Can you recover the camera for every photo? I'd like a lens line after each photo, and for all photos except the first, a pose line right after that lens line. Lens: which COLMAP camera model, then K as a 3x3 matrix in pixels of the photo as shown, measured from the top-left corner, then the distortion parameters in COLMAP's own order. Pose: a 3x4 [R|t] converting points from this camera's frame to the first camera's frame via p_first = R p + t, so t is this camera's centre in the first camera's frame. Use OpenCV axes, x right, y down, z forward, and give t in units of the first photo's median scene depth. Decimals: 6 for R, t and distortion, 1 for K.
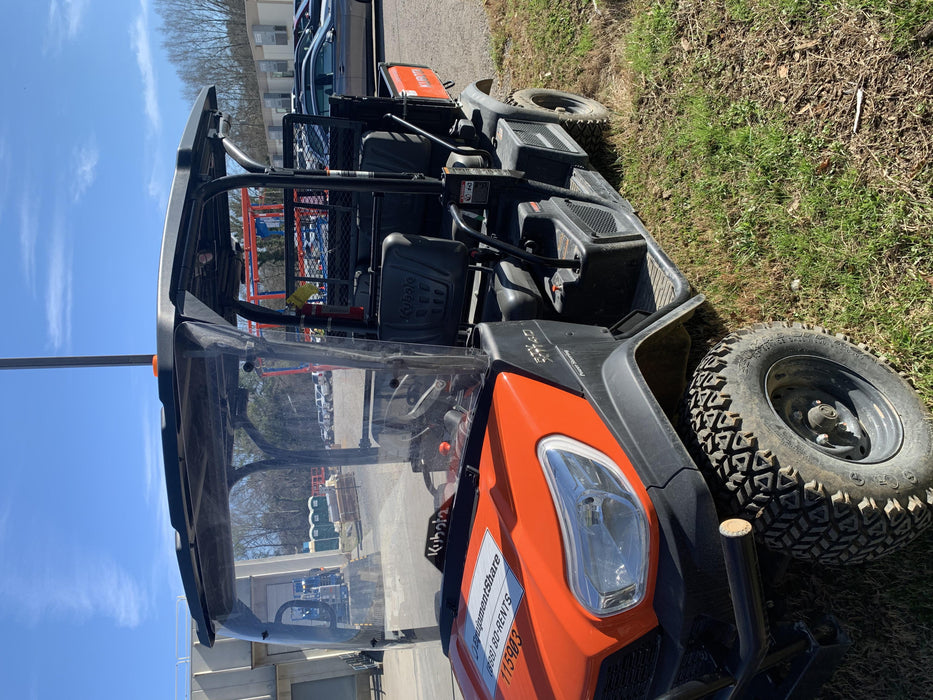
lens RADIAL K [[709.2, 0, 463.1], [0, 709.2, 349.1], [0, 0, 1]] dist [0.035845, -0.043129]
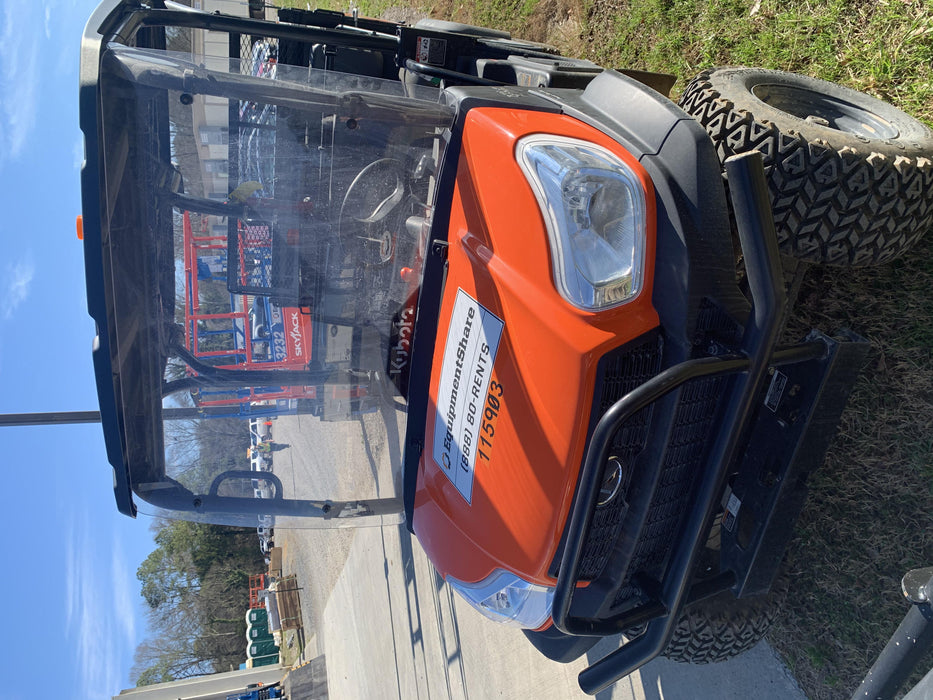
lens RADIAL K [[709.2, 0, 468.1], [0, 709.2, 350.5], [0, 0, 1]] dist [0.035845, -0.043129]
pose [[0.996345, -0.015435, 0.084016, -0.028413], [0.027533, 0.989077, -0.144808, 0.430995], [-0.080863, 0.146592, 0.985886, 0.127566]]
